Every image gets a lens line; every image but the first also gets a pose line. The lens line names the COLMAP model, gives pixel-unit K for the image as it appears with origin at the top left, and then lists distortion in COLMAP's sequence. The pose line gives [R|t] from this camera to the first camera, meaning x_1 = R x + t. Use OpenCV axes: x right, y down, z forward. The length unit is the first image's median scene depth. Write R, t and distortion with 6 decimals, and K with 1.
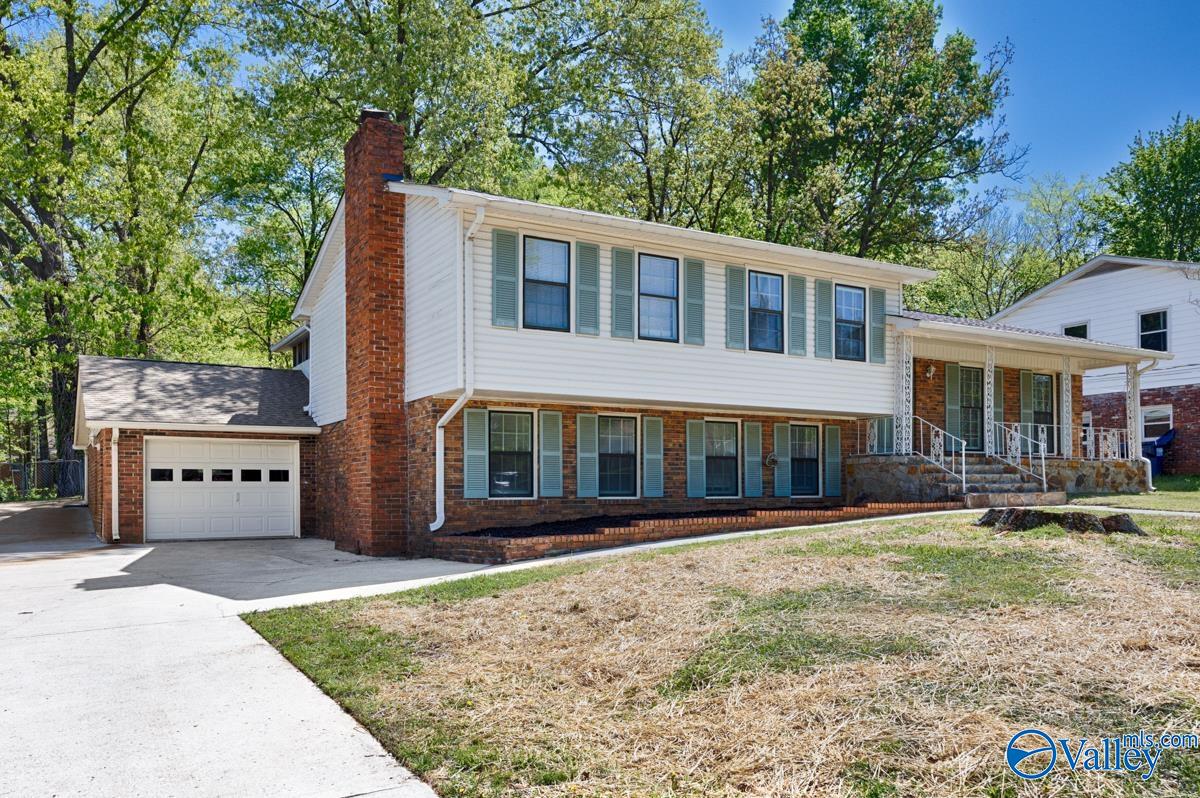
lens RADIAL K [[913.0, 0, 570.6], [0, 913.0, 482.6], [0, 0, 1]] dist [0.012847, 0.005288]
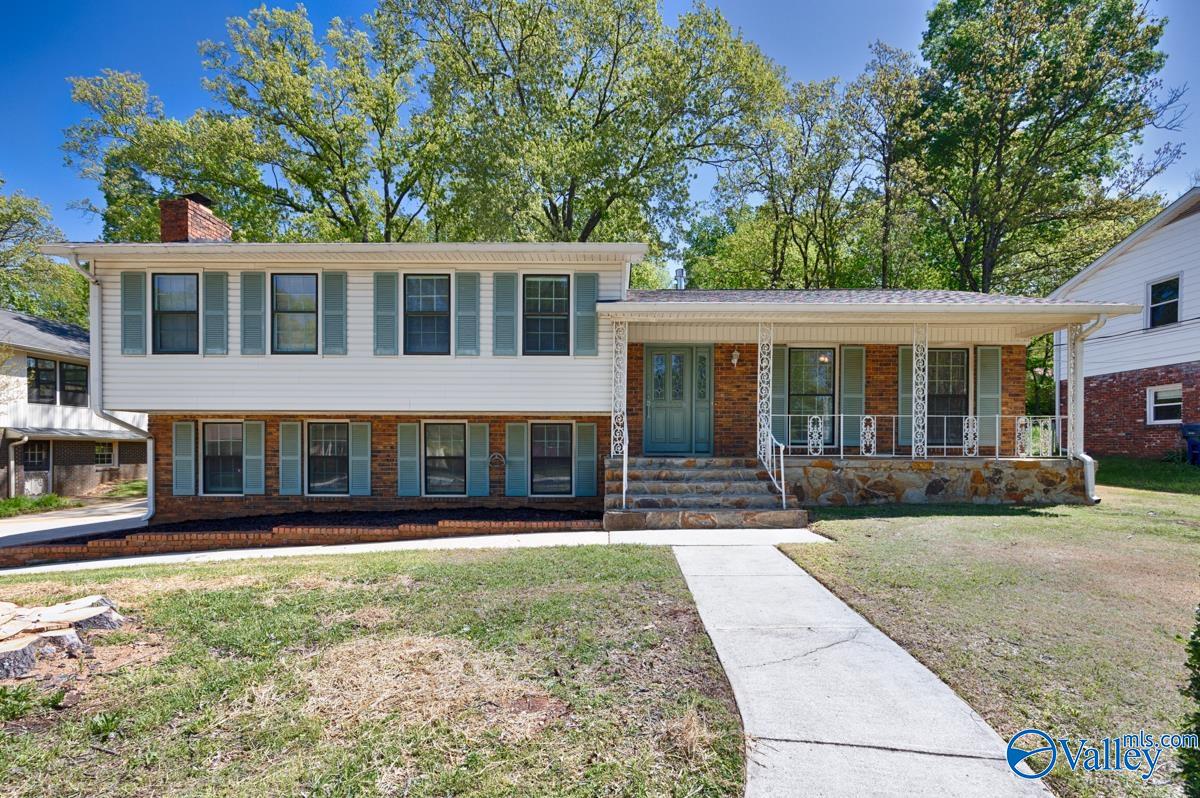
lens RADIAL K [[540.1, 0, 603.6], [0, 540.1, 448.0], [0, 0, 1]] dist [0.002110, 0.001002]
pose [[0.863932, 0.010271, -0.503504, 0.685066], [0.000575, 0.999771, 0.021381, -0.055733], [0.503608, -0.018761, 0.863729, 0.599741]]
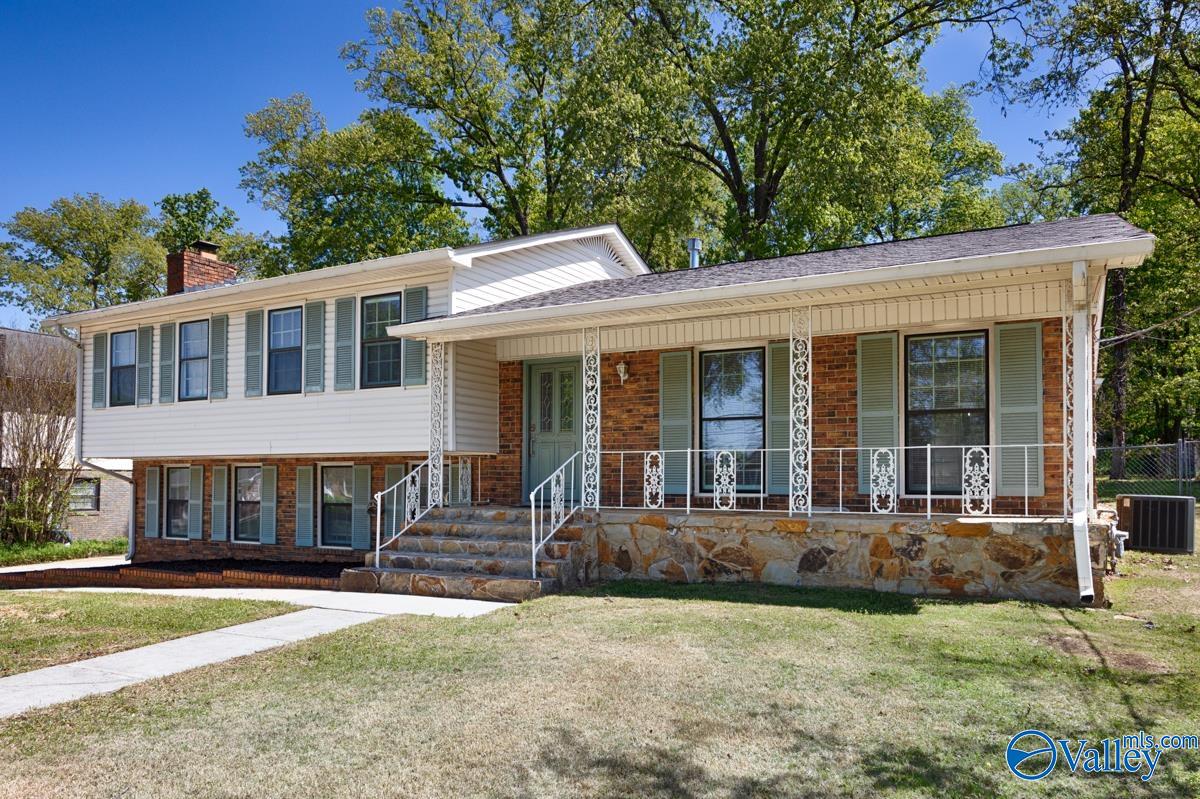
lens RADIAL K [[809.0, 0, 587.9], [0, 809.0, 458.8], [0, 0, 1]] dist [-0.006323, 0.005408]
pose [[0.516991, -0.021338, -0.855725, 1.084435], [0.005642, 0.999752, -0.021521, -0.059613], [0.855972, 0.006299, 0.516983, 0.854919]]
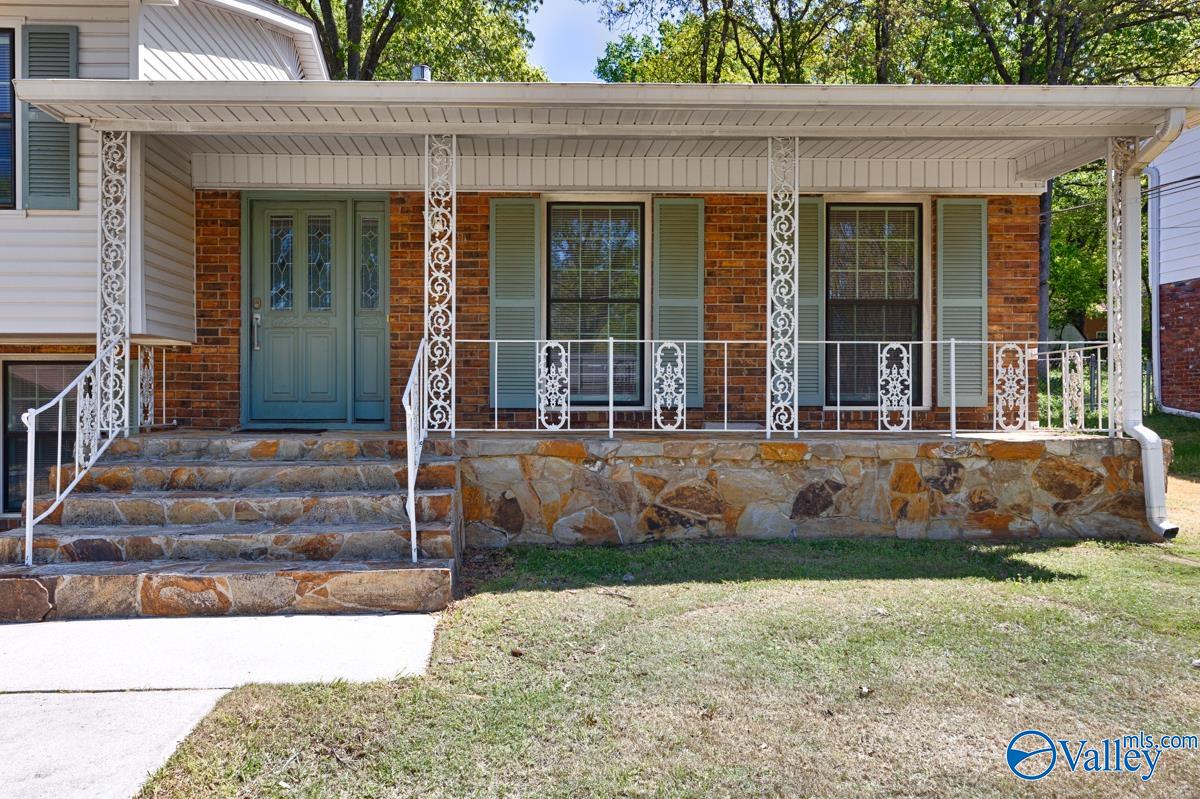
lens RADIAL K [[835.4, 0, 522.2], [0, 835.4, 393.5], [0, 0, 1]] dist [0.014907, 0.002421]
pose [[0.872782, 0.000879, -0.488110, 0.772871], [0.003126, 0.999968, 0.007391, -0.055899], [0.488101, -0.007976, 0.872751, 0.854221]]
